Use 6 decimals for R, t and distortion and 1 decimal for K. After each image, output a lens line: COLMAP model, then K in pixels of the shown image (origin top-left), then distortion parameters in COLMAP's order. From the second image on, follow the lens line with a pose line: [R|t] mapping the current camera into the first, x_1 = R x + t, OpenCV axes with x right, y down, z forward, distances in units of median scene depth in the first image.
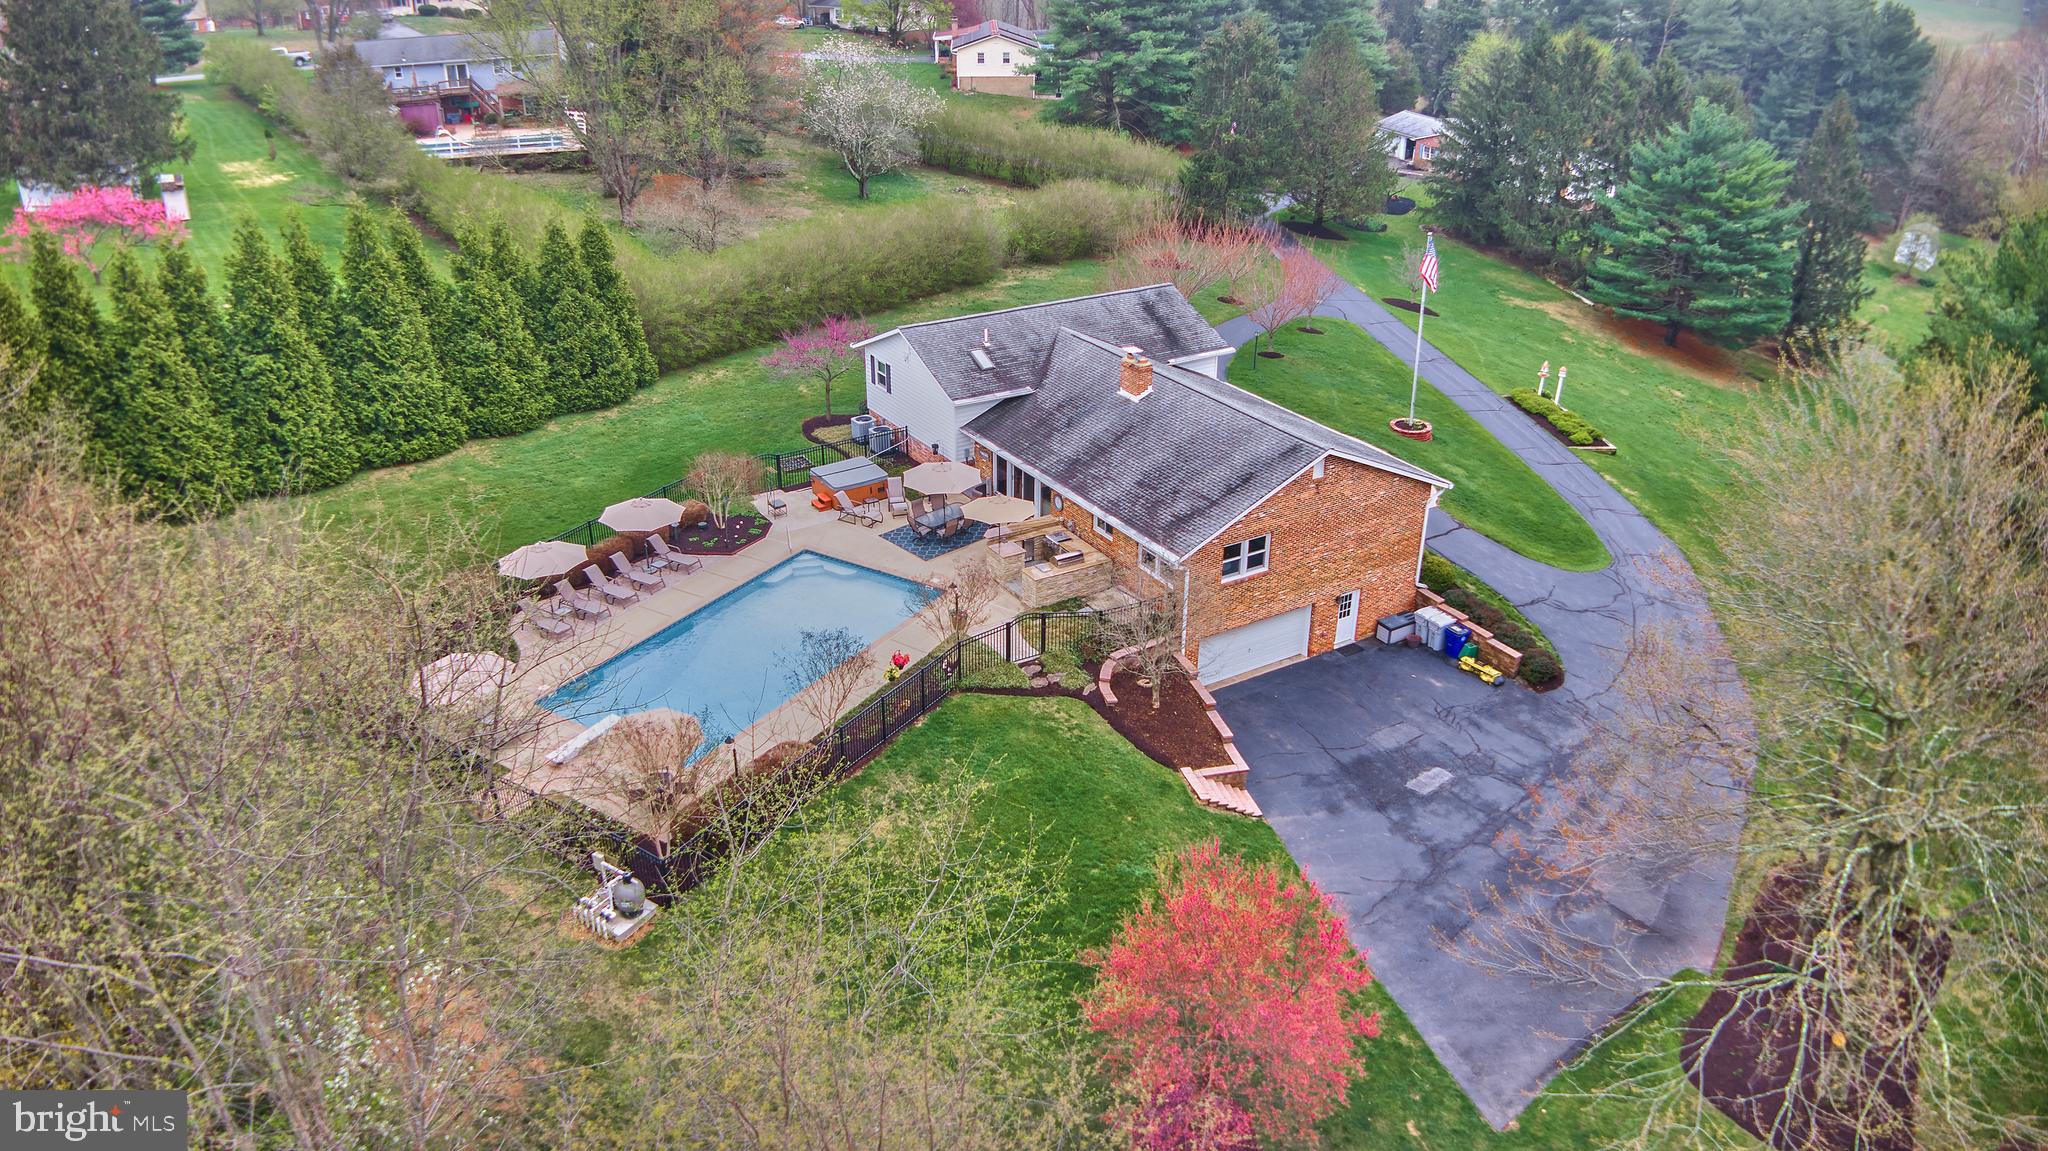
lens RADIAL K [[1415.4, 0, 1028.3], [0, 1415.4, 586.9], [0, 0, 1]] dist [-0.114726, 0.002471]
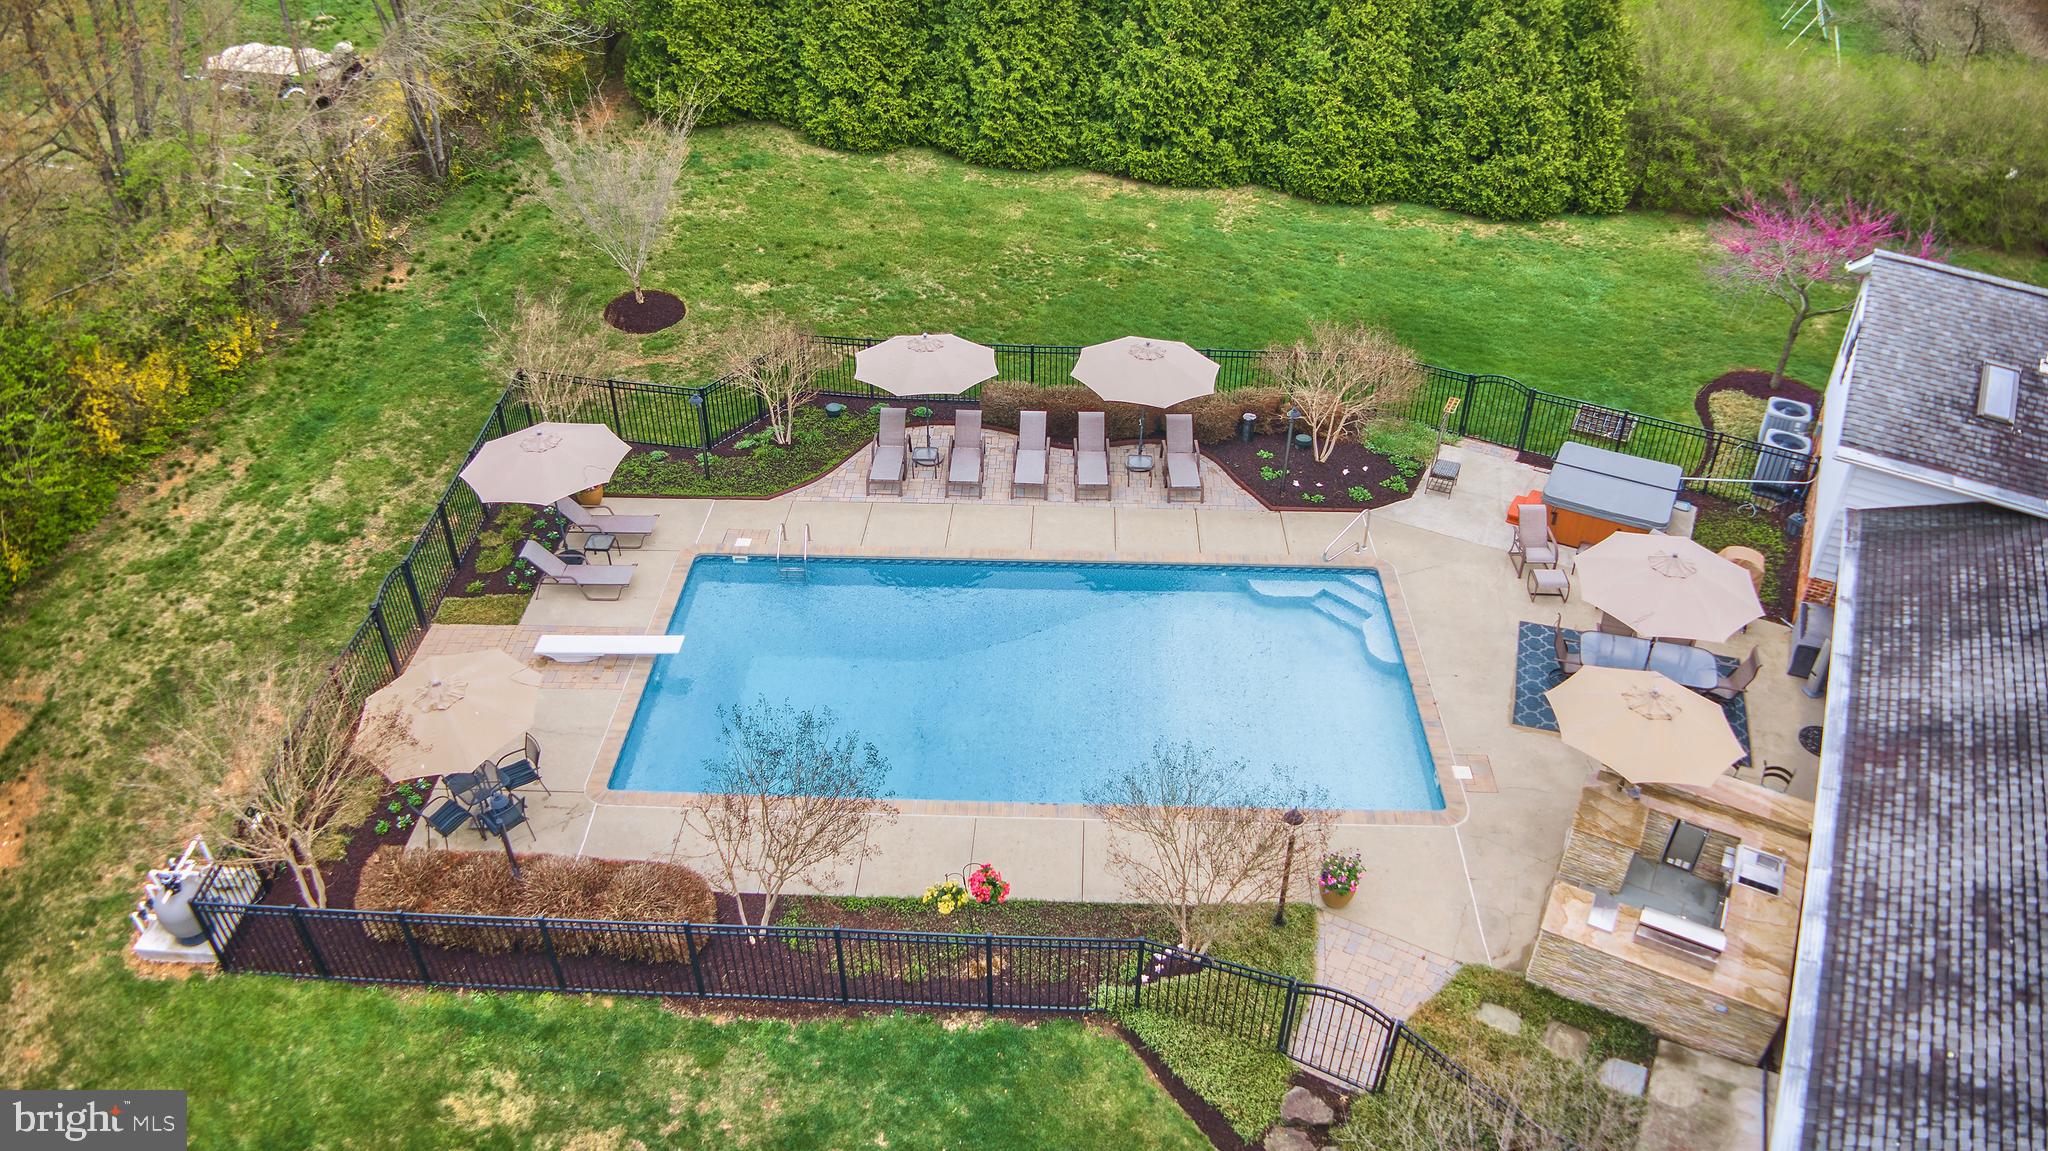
lens RADIAL K [[1415.4, 0, 1028.3], [0, 1415.4, 586.9], [0, 0, 1]] dist [-0.114726, 0.002471]
pose [[0.498128, 0.505672, -0.704390, 0.129489], [-0.392874, 0.855800, 0.336536, -0.131429], [0.772993, 0.109099, 0.624963, 0.540177]]
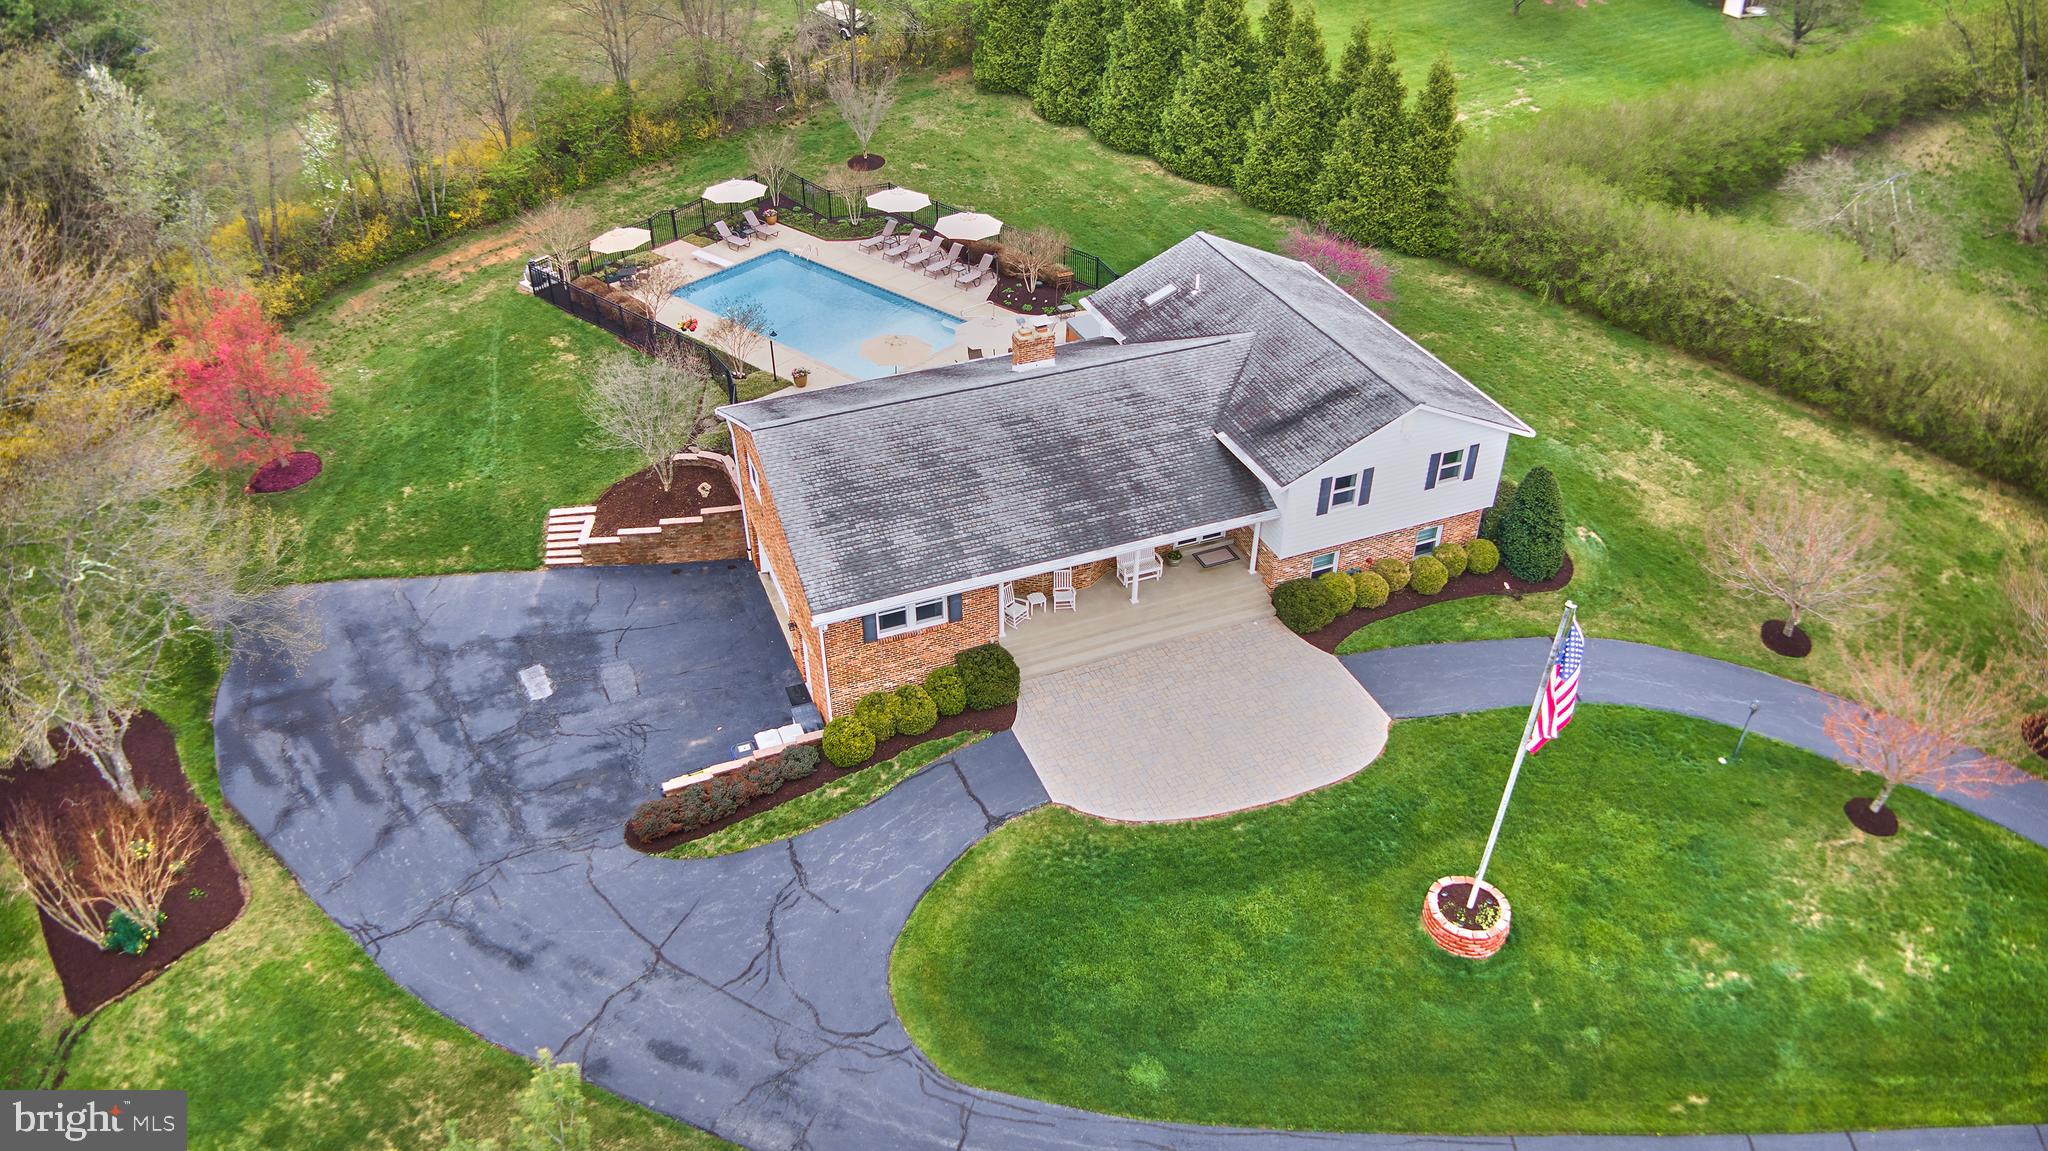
lens RADIAL K [[1415.4, 0, 1028.3], [0, 1415.4, 586.9], [0, 0, 1]] dist [-0.114726, 0.002471]
pose [[-0.165460, 0.576297, -0.800316, 0.770560], [-0.448984, 0.678510, 0.581410, -0.503070], [0.878087, 0.455529, 0.146482, 0.885205]]
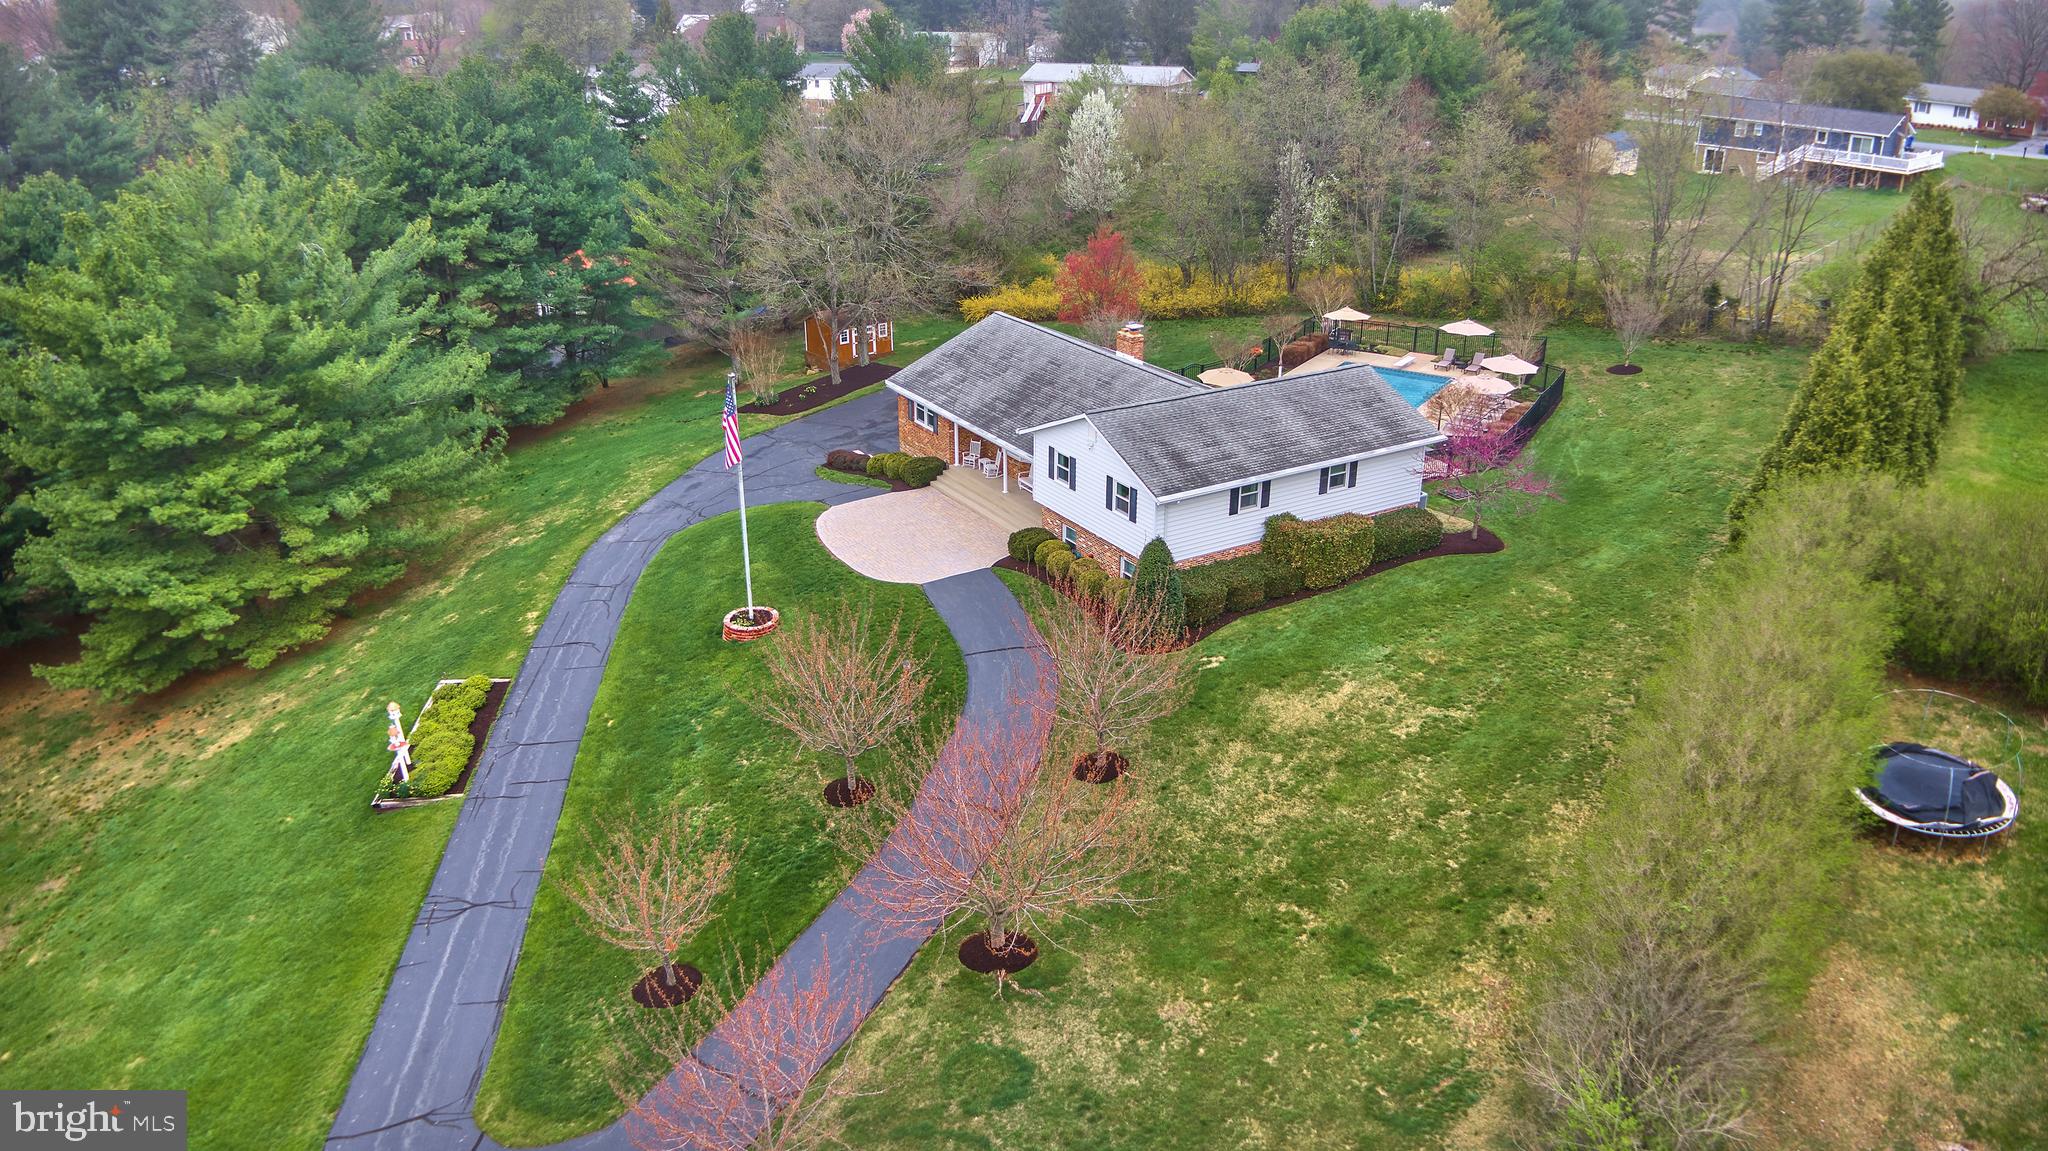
lens RADIAL K [[1415.4, 0, 1028.3], [0, 1415.4, 586.9], [0, 0, 1]] dist [-0.114726, 0.002471]
pose [[-0.999962, -0.006836, 0.005371, 0.144364], [-0.000183, 0.634263, 0.773117, -0.864253], [-0.008692, 0.773087, -0.634240, 1.775673]]
